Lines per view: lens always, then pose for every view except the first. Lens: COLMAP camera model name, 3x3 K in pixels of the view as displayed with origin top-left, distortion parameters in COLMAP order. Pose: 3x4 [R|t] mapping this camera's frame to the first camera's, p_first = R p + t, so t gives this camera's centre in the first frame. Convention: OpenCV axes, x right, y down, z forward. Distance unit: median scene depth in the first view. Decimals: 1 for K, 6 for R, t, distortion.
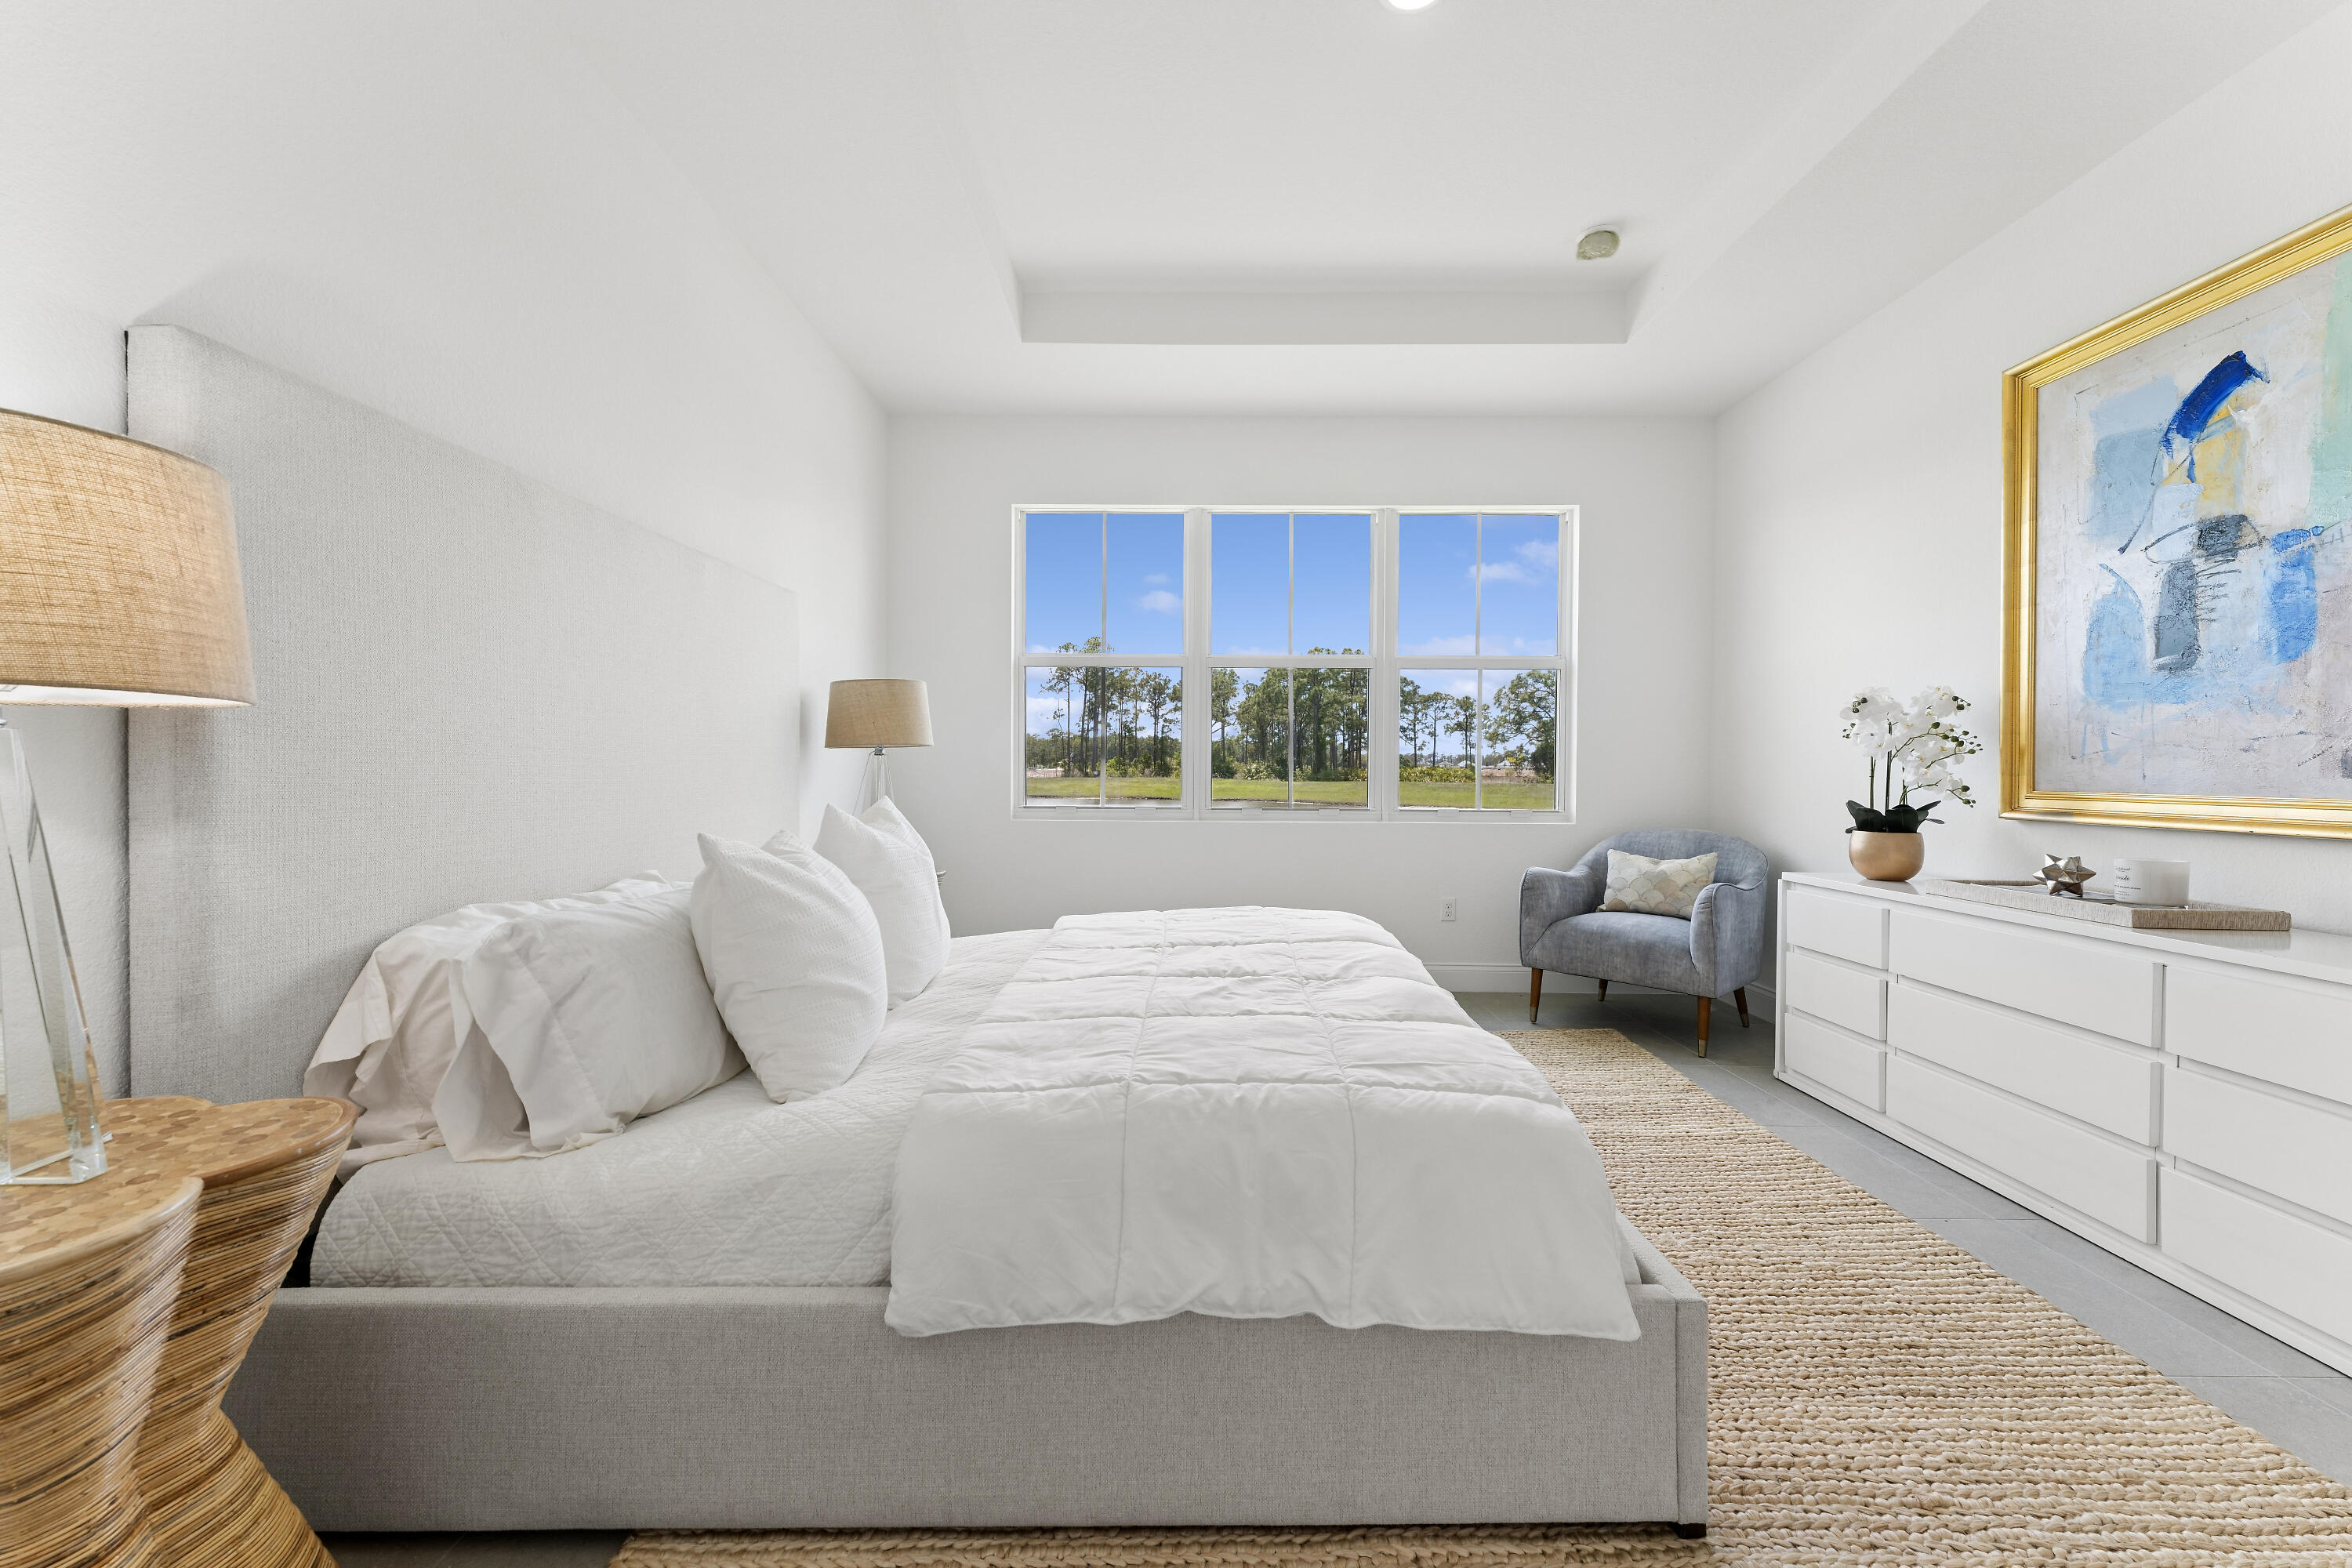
lens RADIAL K [[956.4, 0, 1146.0], [0, 956.4, 767.5], [0, 0, 1]] dist [0.000709, -0.000381]
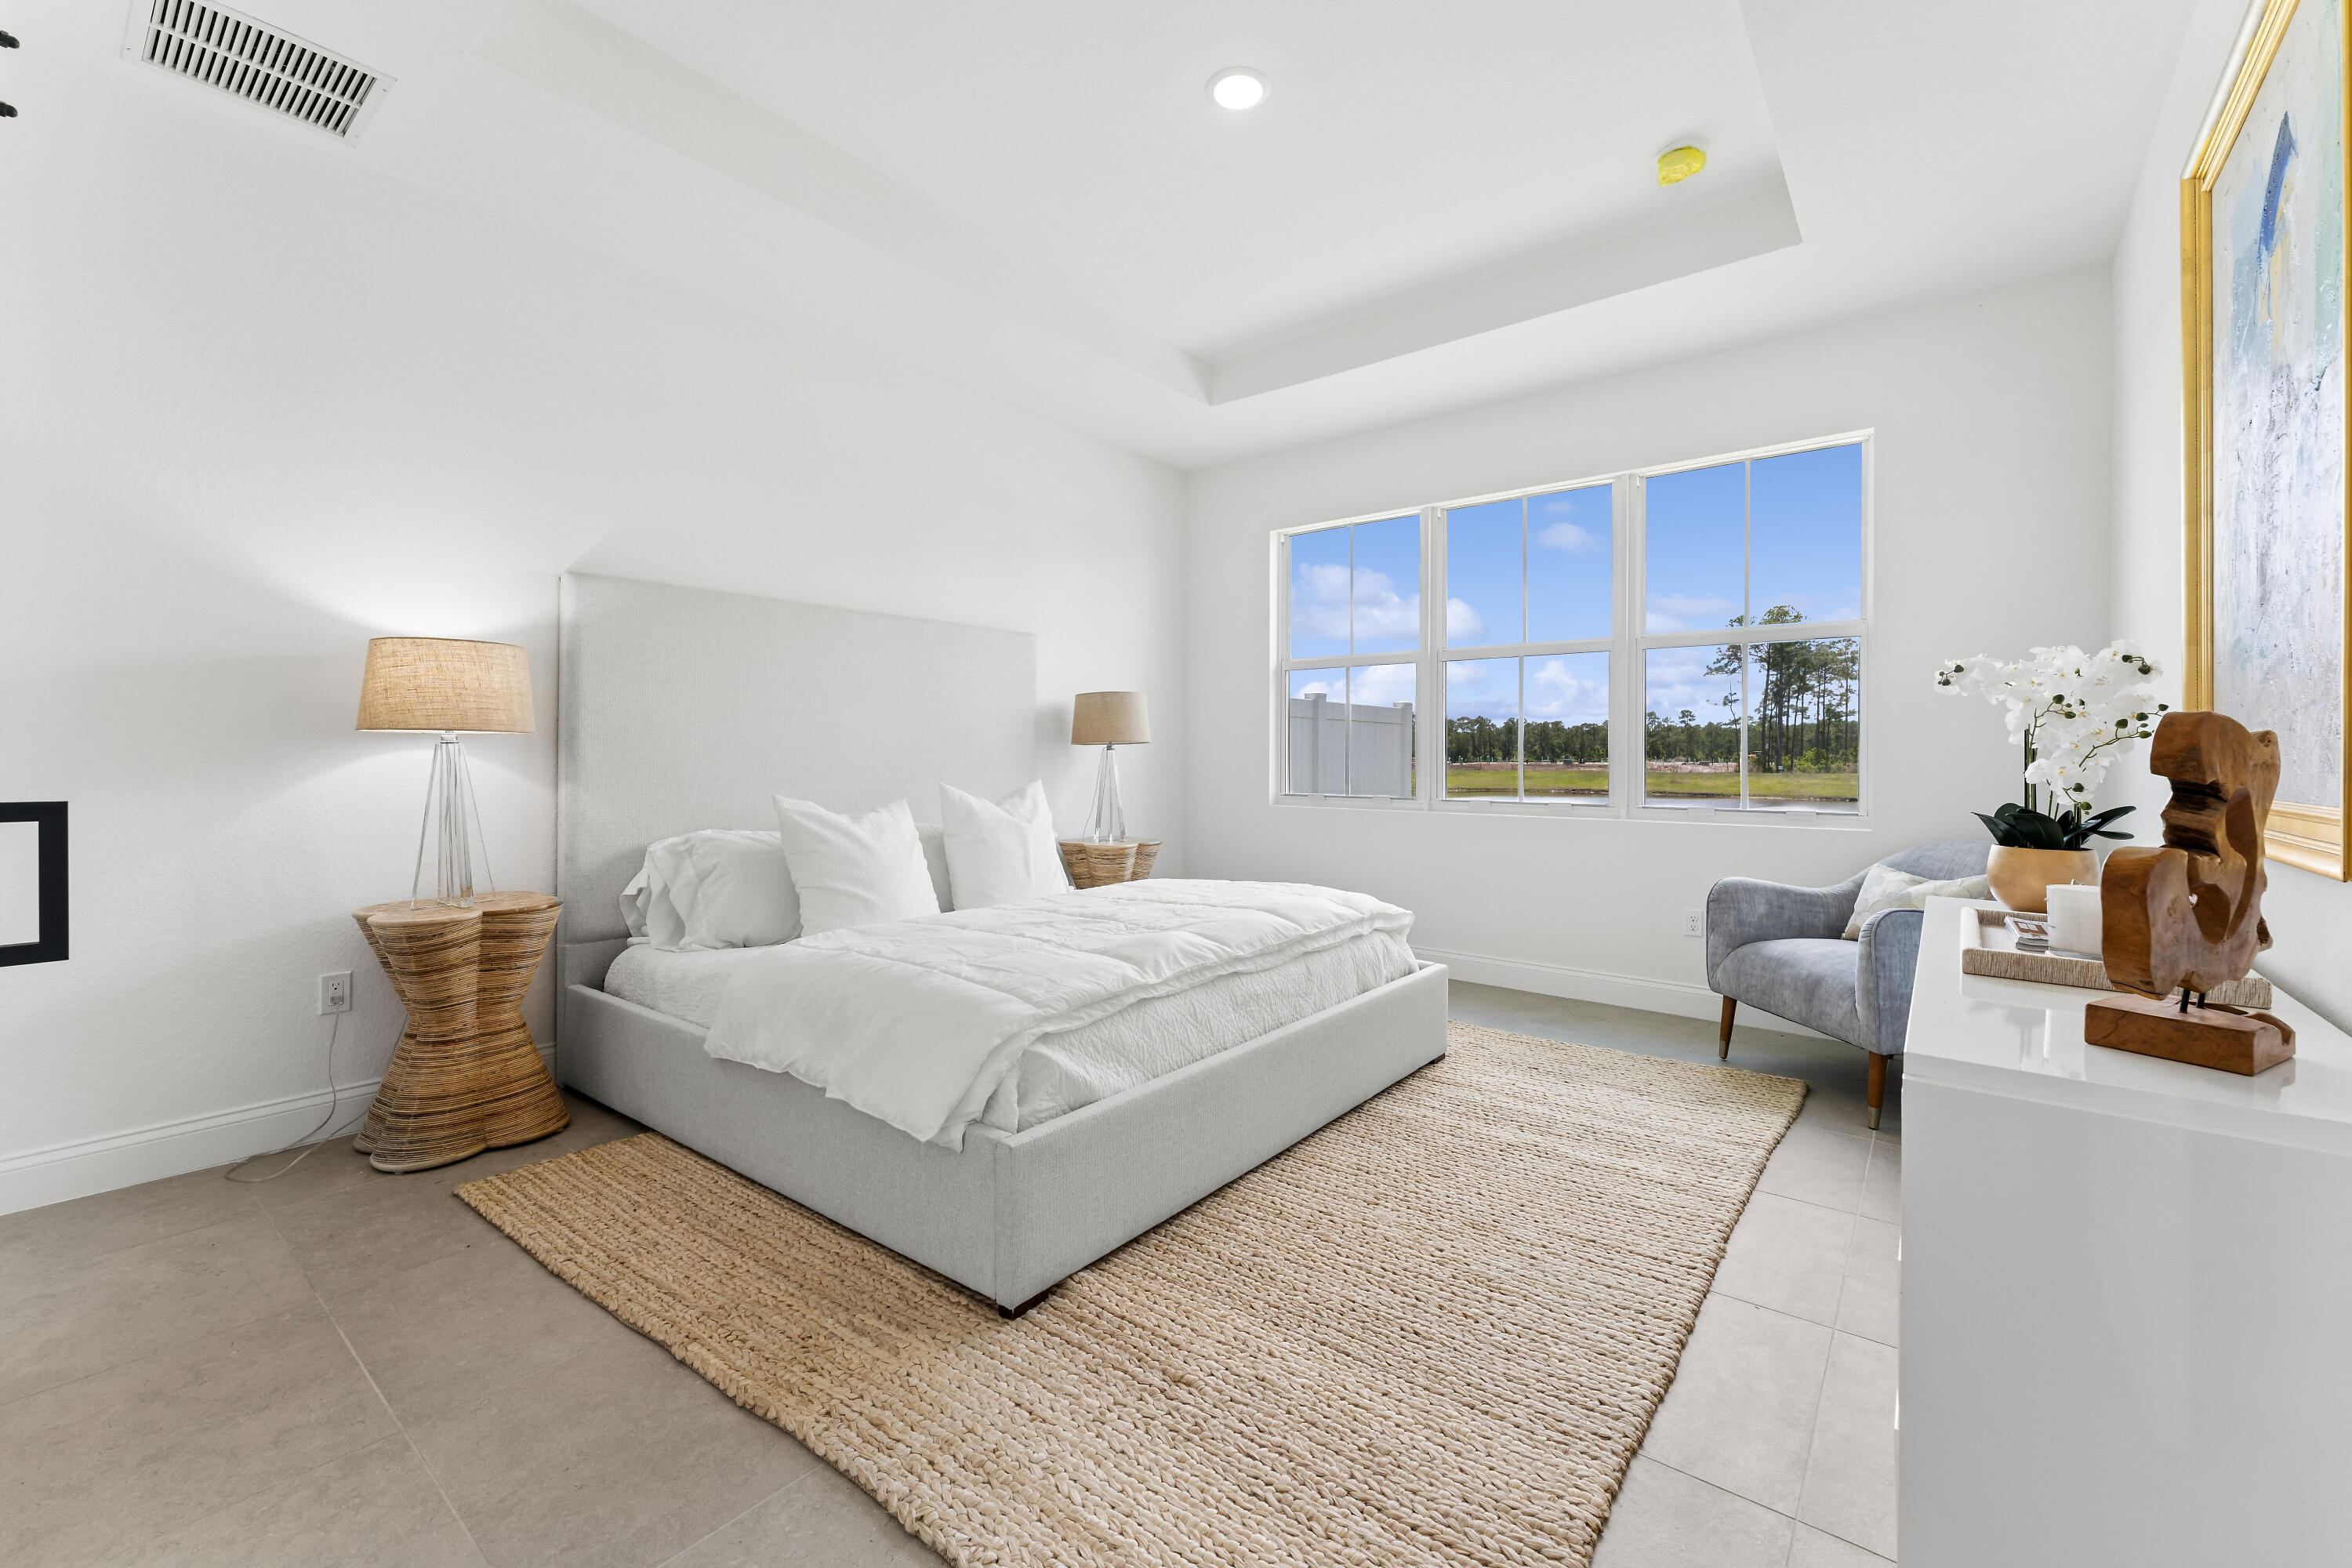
lens RADIAL K [[956.4, 0, 1151.6], [0, 956.4, 747.1], [0, 0, 1]] dist [0.000709, -0.000381]
pose [[0.785031, -0.008454, -0.619399, 0.715707], [-0.000817, 0.999892, -0.014683, 0.002921], [0.619456, 0.012032, 0.784939, 0.018857]]
